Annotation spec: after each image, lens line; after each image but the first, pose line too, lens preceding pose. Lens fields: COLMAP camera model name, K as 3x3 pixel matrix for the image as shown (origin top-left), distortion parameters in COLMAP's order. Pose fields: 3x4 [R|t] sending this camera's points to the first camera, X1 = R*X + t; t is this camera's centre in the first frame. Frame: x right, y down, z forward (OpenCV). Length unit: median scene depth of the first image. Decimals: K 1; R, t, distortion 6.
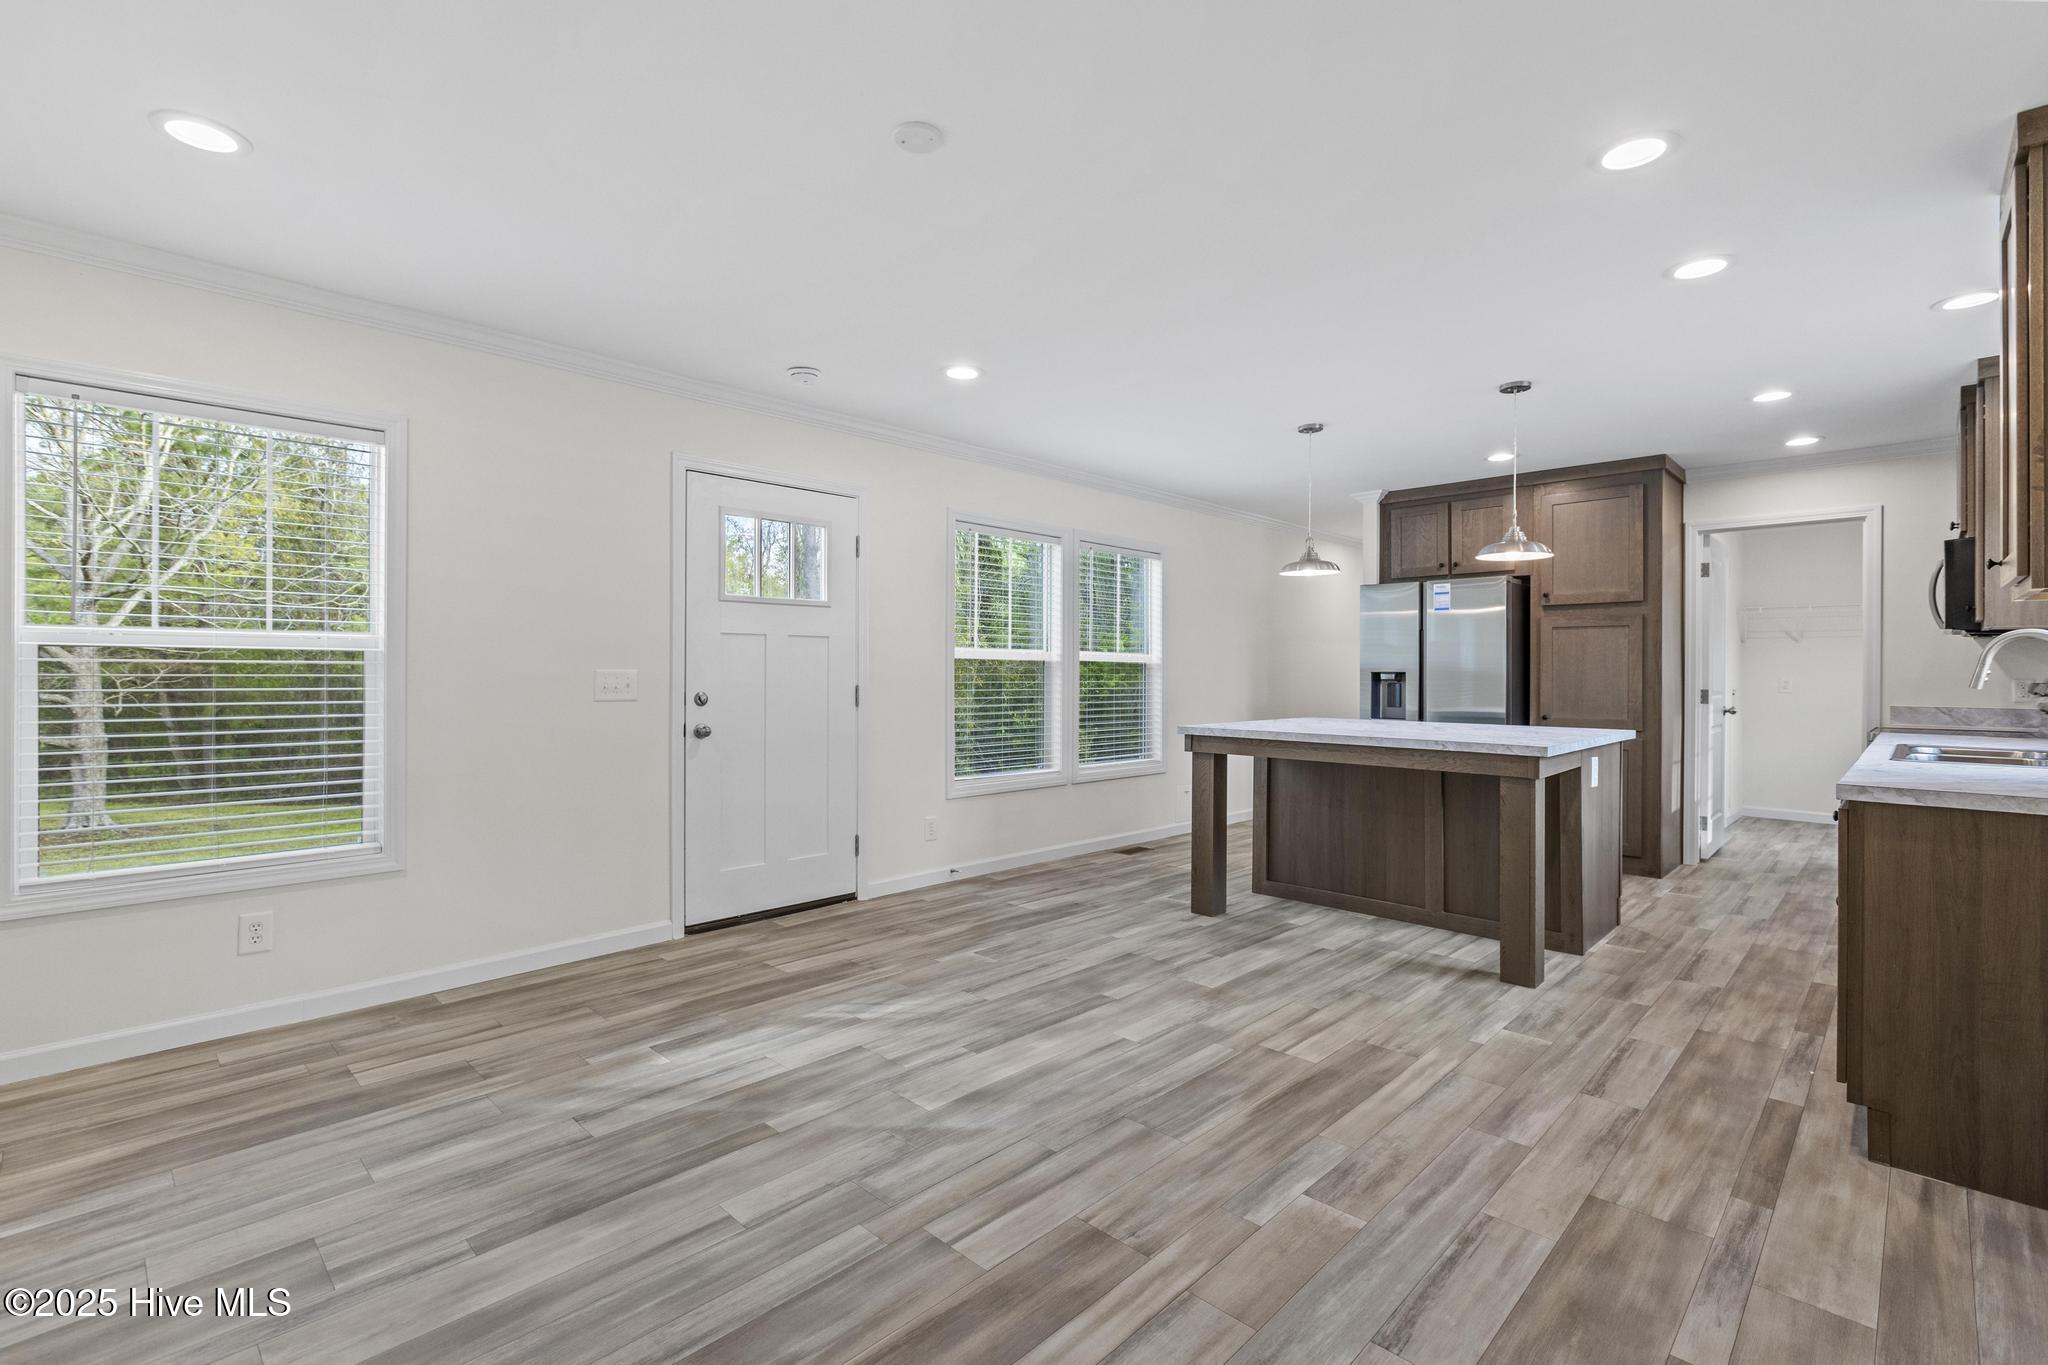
lens RADIAL K [[914.3, 0, 1007.4], [0, 914.3, 673.5], [0, 0, 1]] dist [0.008703, -0.003168]
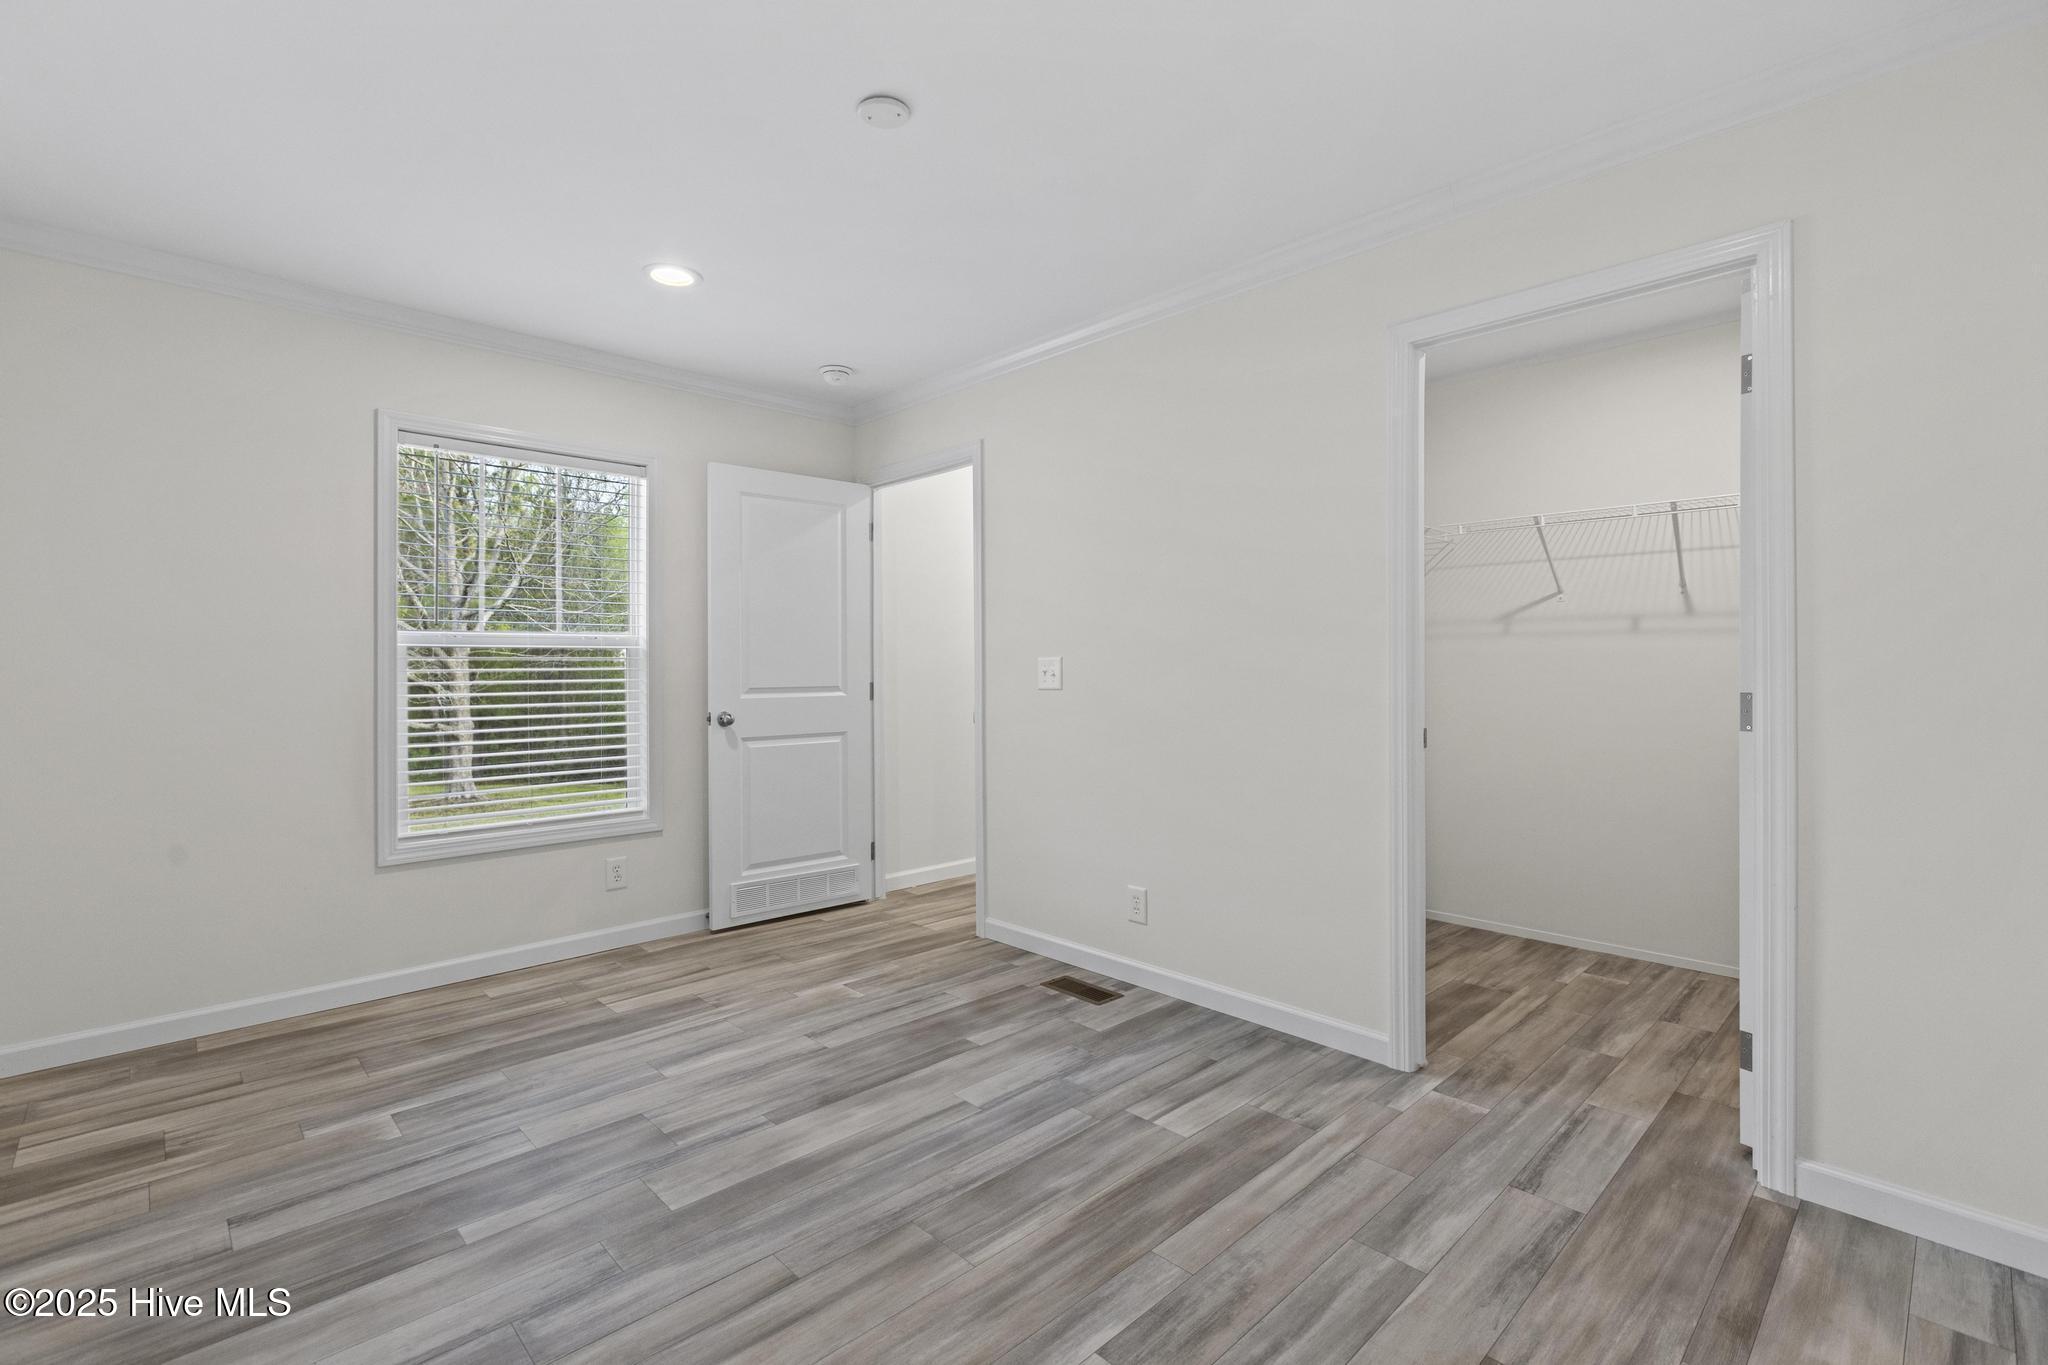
lens RADIAL K [[914.3, 0, 1005.9], [0, 914.3, 667.6], [0, 0, 1]] dist [0.008703, -0.003168]
pose [[0.999424, -0.012327, -0.031611, 0.233891], [0.012329, 0.999924, -0.000126, 0.008996], [0.031610, -0.000264, 0.999500, 0.210843]]
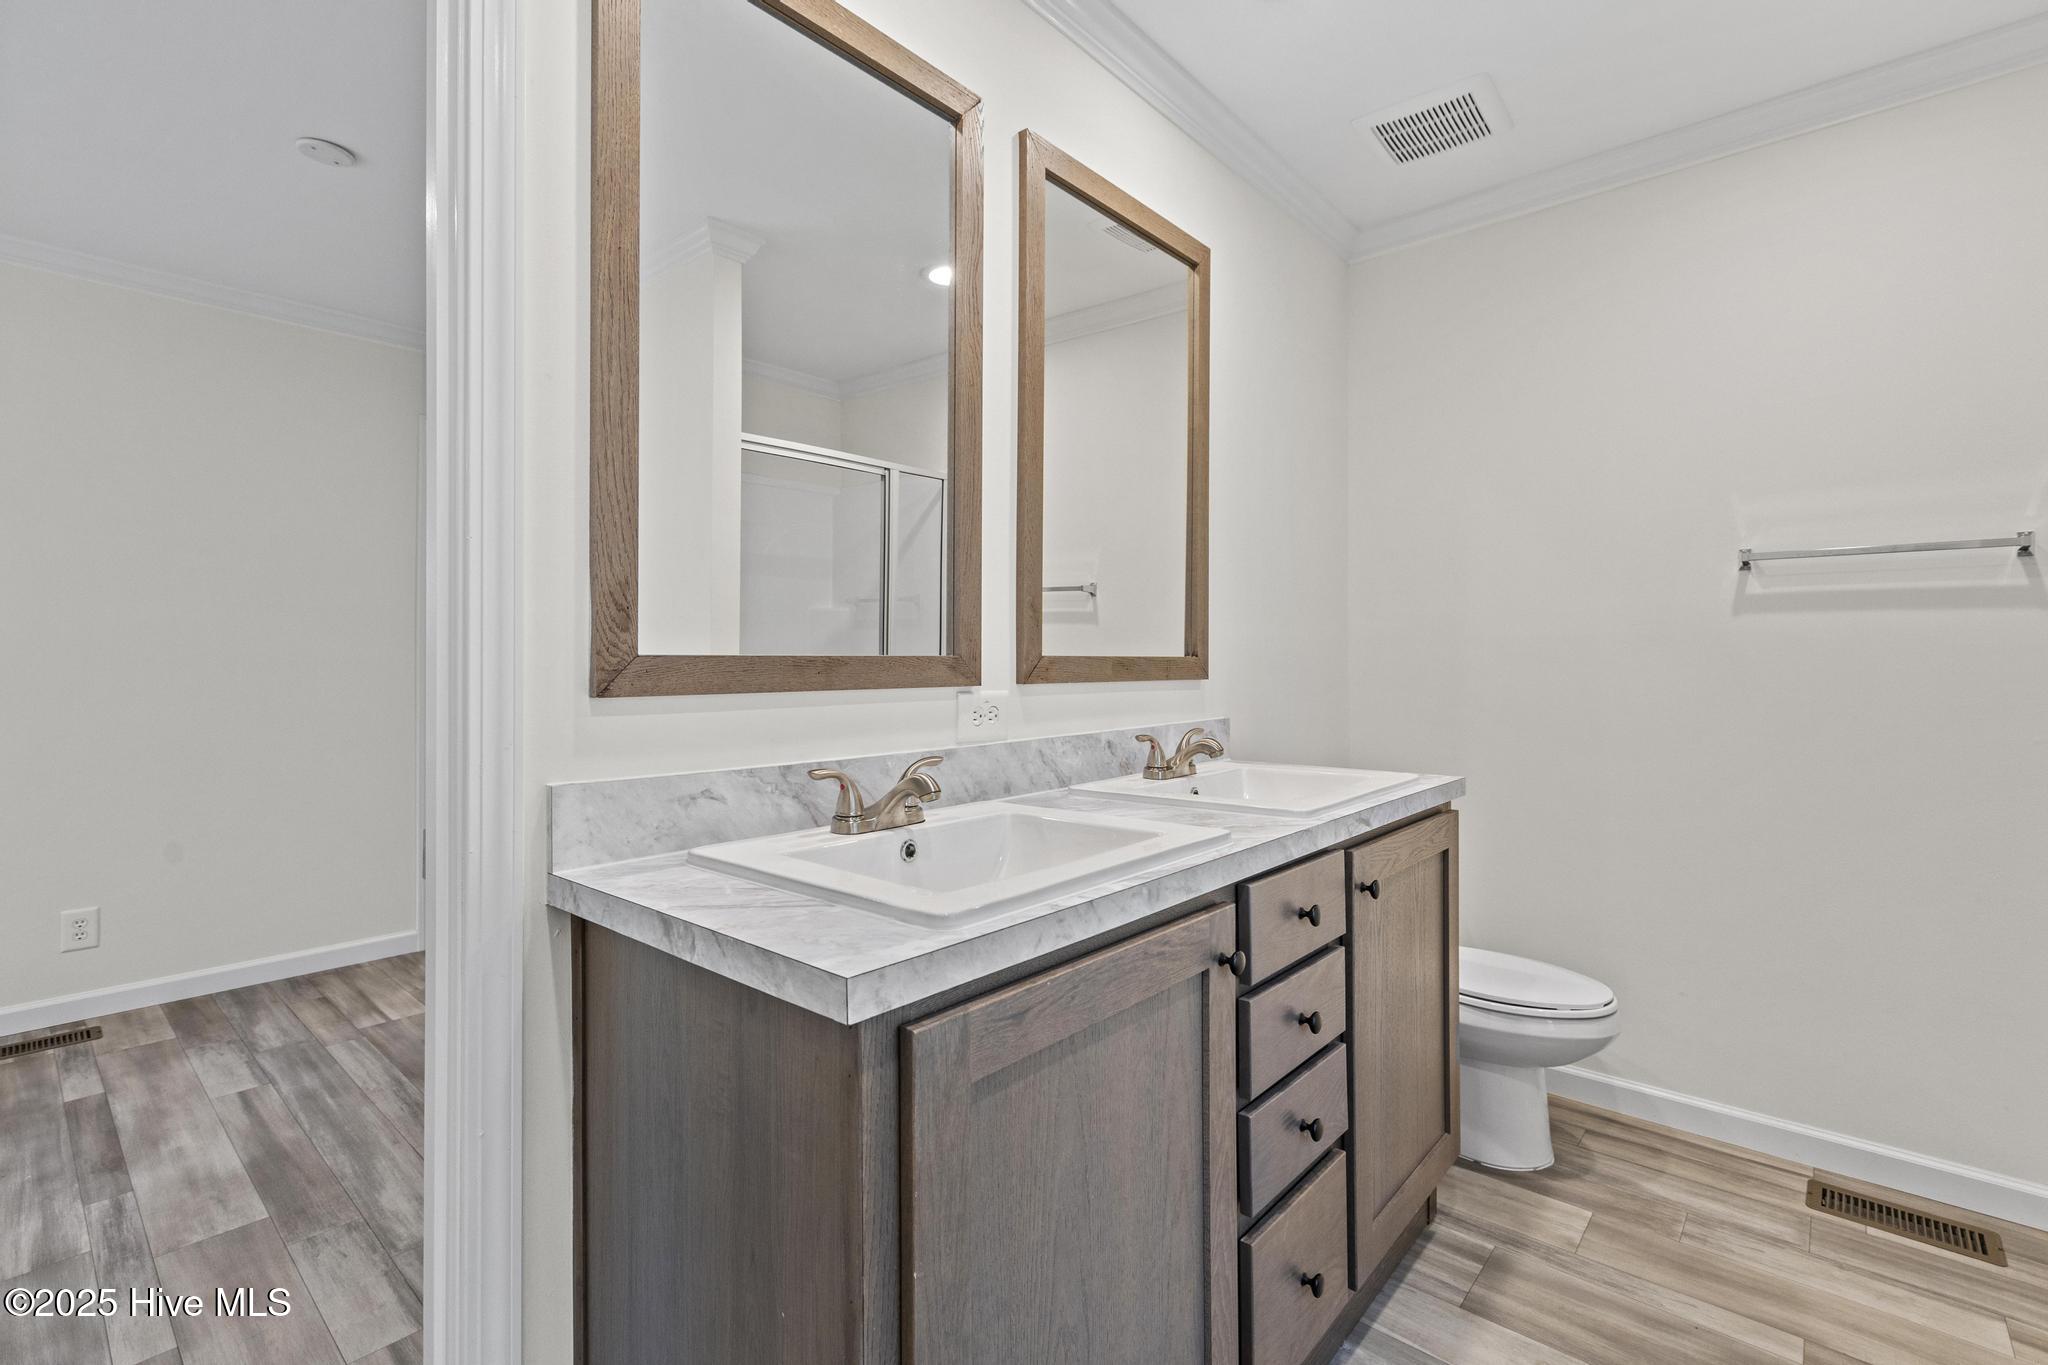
lens RADIAL K [[914.3, 0, 1024.8], [0, 914.3, 675.7], [0, 0, 1]] dist [0.008703, -0.003168]
pose [[-0.065210, -0.019878, 0.997674, -0.893953], [-0.004434, 0.999797, 0.019630, -0.001228], [-0.997862, -0.003143, -0.065285, 0.408501]]
